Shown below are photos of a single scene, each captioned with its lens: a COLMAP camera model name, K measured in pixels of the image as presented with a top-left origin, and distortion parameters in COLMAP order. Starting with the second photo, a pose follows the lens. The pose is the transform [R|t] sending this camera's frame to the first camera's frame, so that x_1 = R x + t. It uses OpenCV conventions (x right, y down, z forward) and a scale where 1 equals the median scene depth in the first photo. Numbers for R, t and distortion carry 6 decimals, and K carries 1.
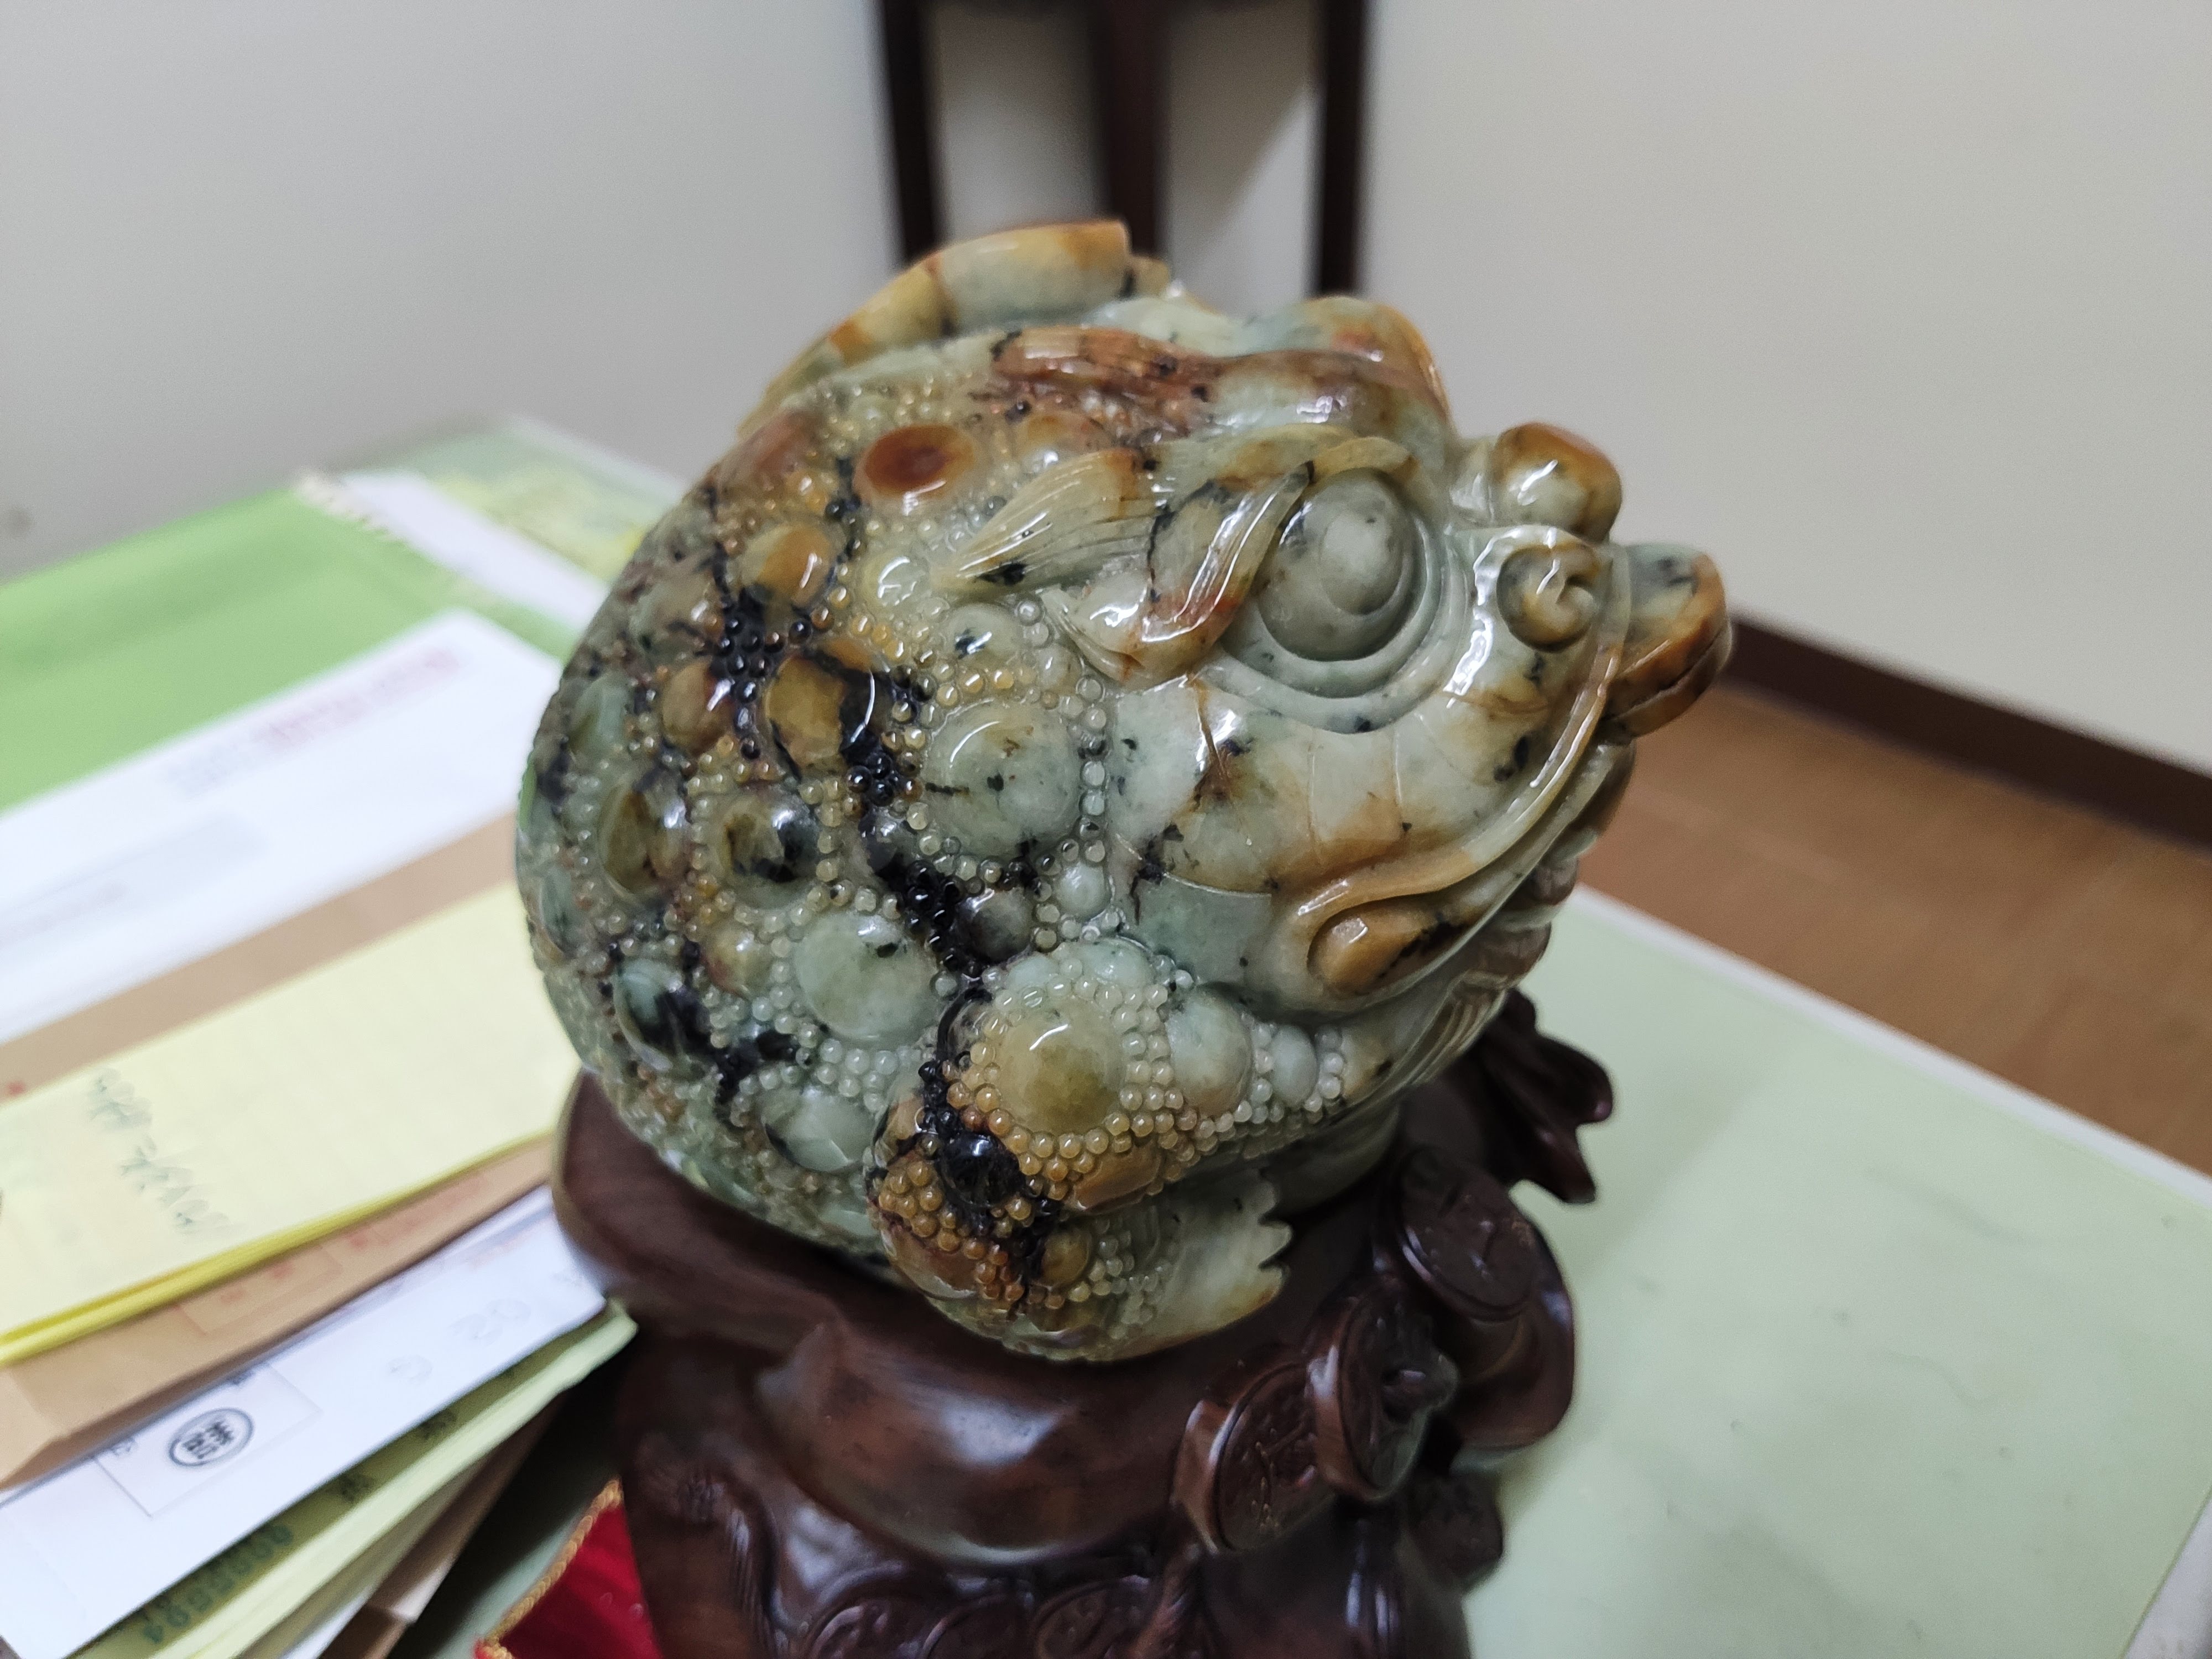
lens RADIAL K [[1590.8, 0, 1106.0], [0, 1590.8, 829.5], [0, 0, 1]] dist [0.001611, 0.001045]
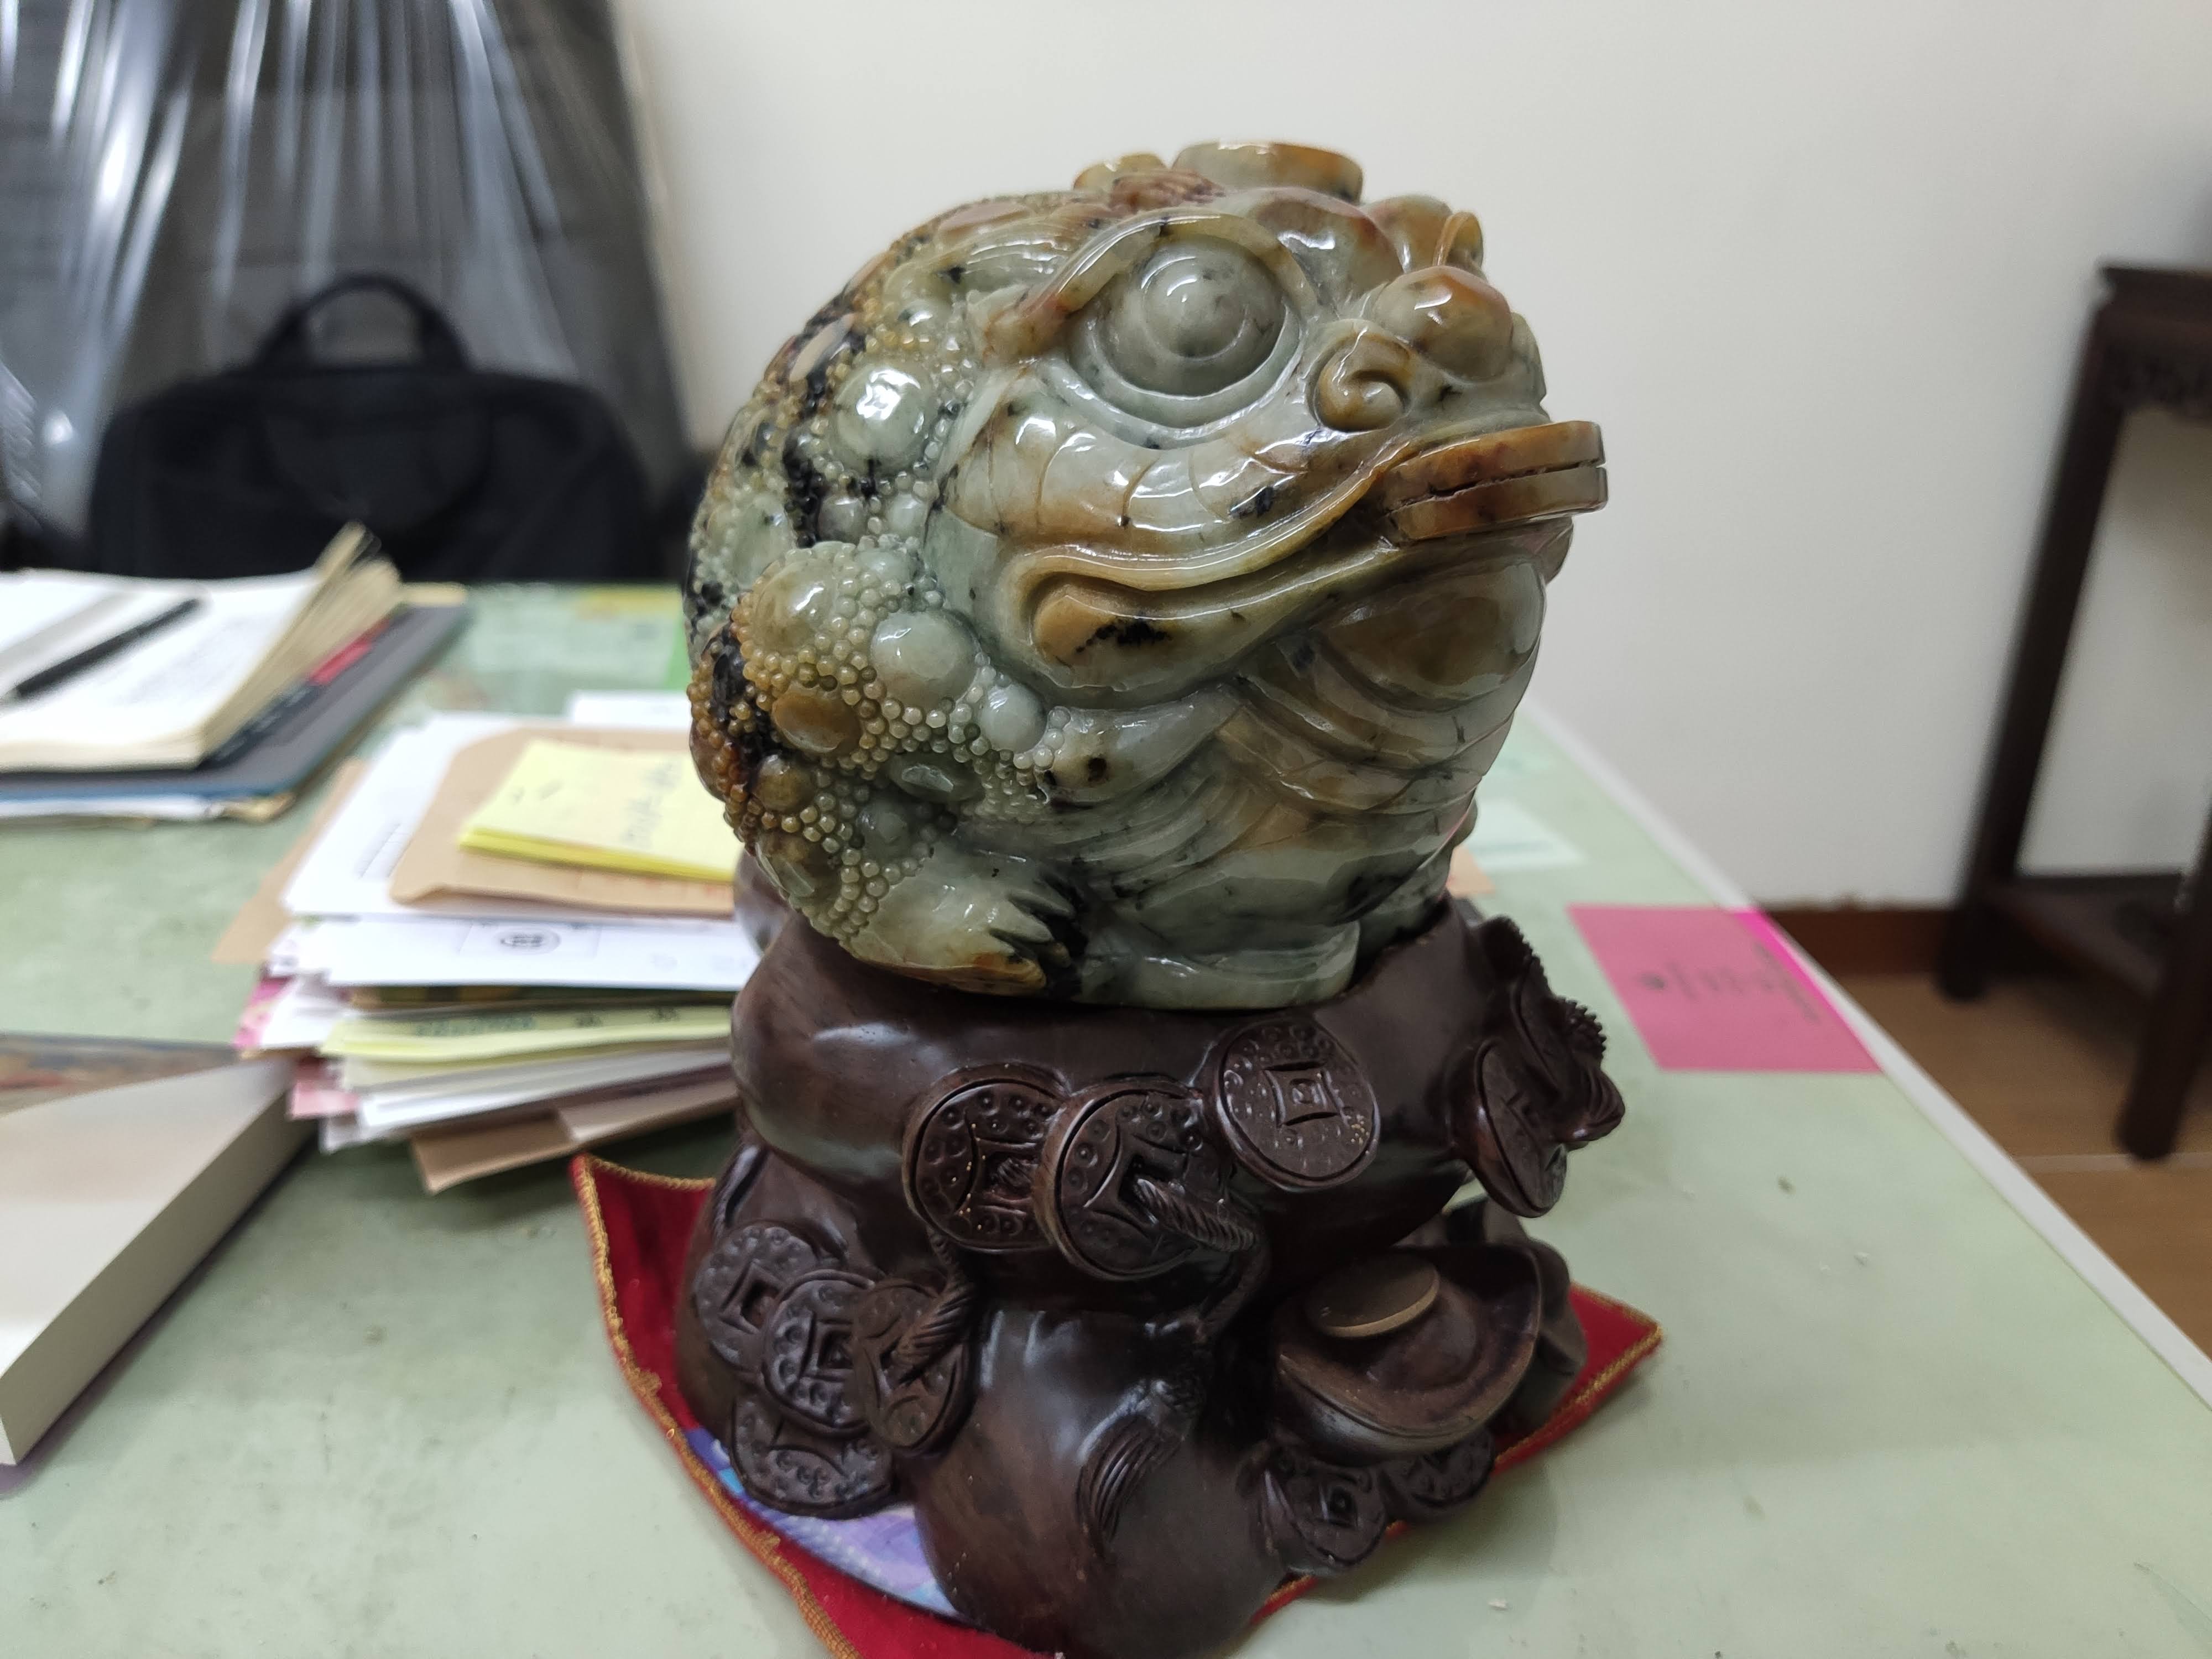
lens RADIAL K [[1590.8, 0, 1106.0], [0, 1590.8, 829.5], [0, 0, 1]] dist [0.001611, 0.001045]
pose [[0.790525, 0.311163, -0.527492, 0.844479], [-0.387902, 0.920913, -0.038091, 0.250987], [0.473922, 0.234727, 0.848705, 0.073183]]
